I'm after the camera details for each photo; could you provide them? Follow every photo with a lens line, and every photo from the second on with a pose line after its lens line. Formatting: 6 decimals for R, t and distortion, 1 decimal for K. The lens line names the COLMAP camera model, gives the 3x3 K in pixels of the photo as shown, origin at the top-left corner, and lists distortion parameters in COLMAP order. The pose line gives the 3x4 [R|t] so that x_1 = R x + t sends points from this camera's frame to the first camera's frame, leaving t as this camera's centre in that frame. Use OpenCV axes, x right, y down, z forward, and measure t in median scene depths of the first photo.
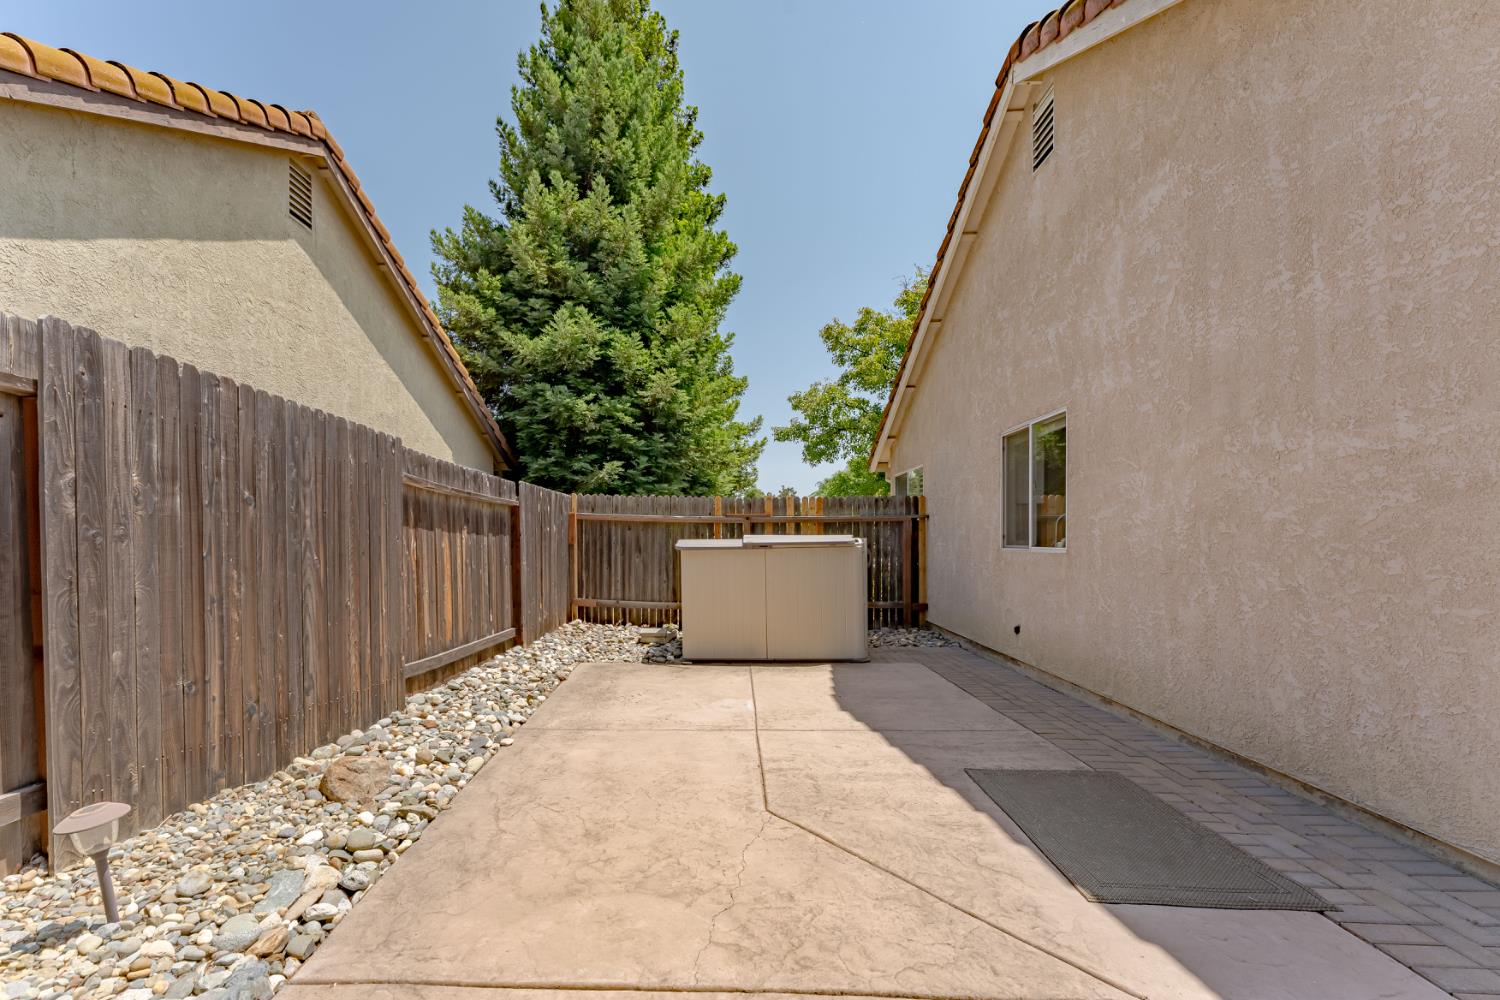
lens RADIAL K [[592.7, 0, 719.9], [0, 592.7, 544.7], [0, 0, 1]] dist [-0.000446, -0.000238]
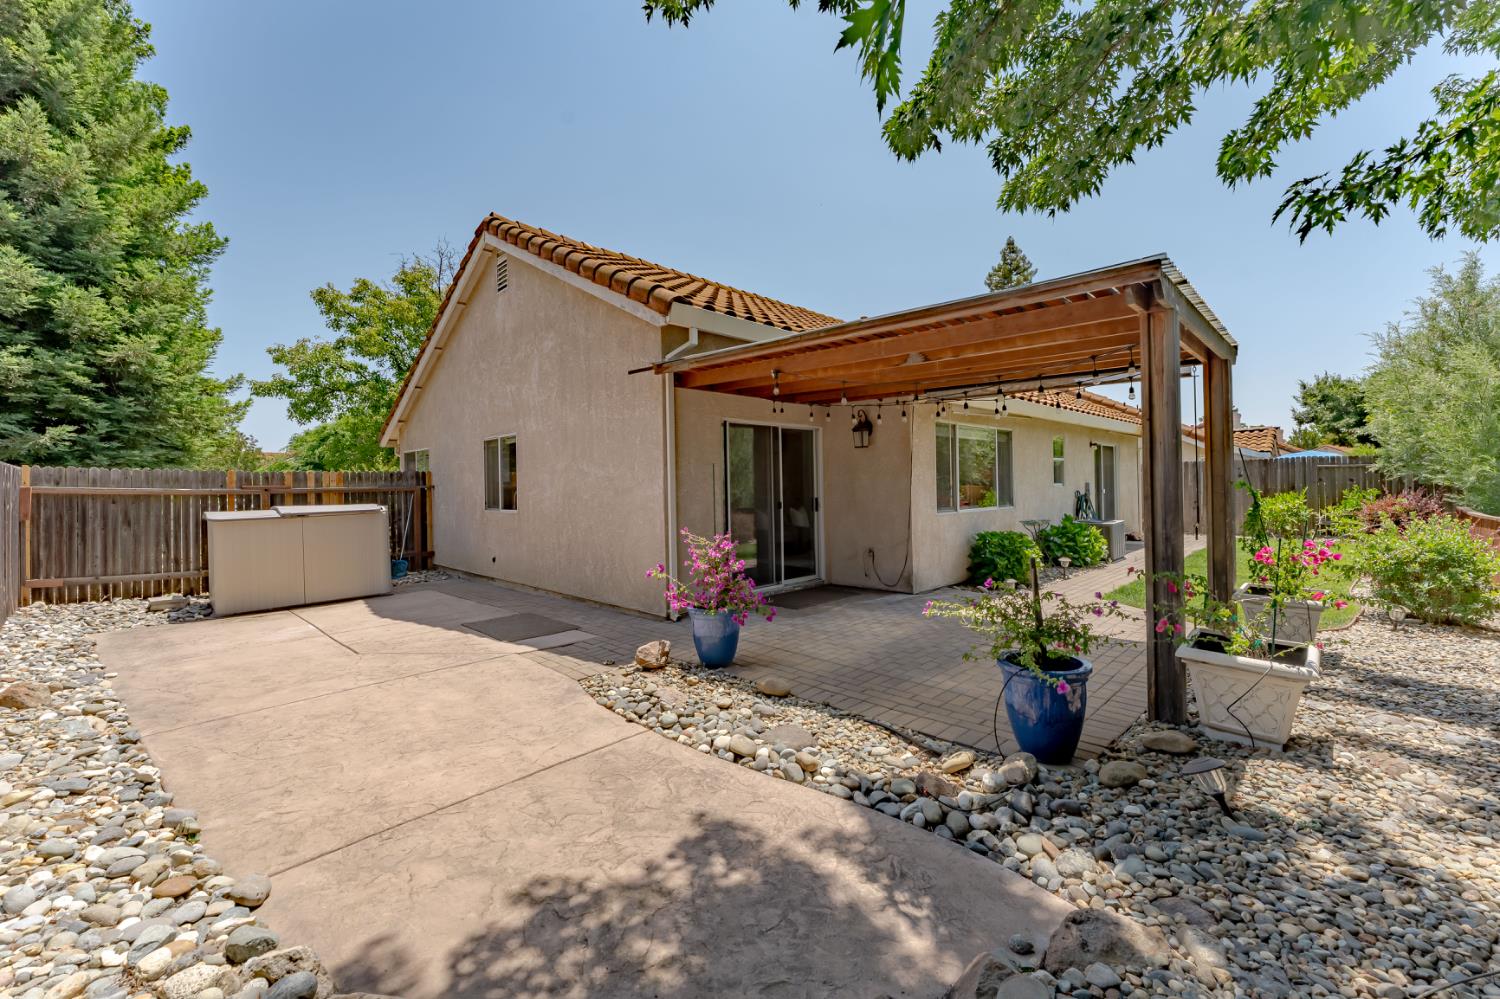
lens RADIAL K [[628.3, 0, 755.7], [0, 628.3, 484.5], [0, 0, 1]] dist [-0.000613, -0.001098]
pose [[0.678763, -0.009546, 0.734295, -0.160568], [0.021531, 0.999744, -0.006906, -0.021467], [-0.734042, 0.020498, 0.678795, -0.406972]]
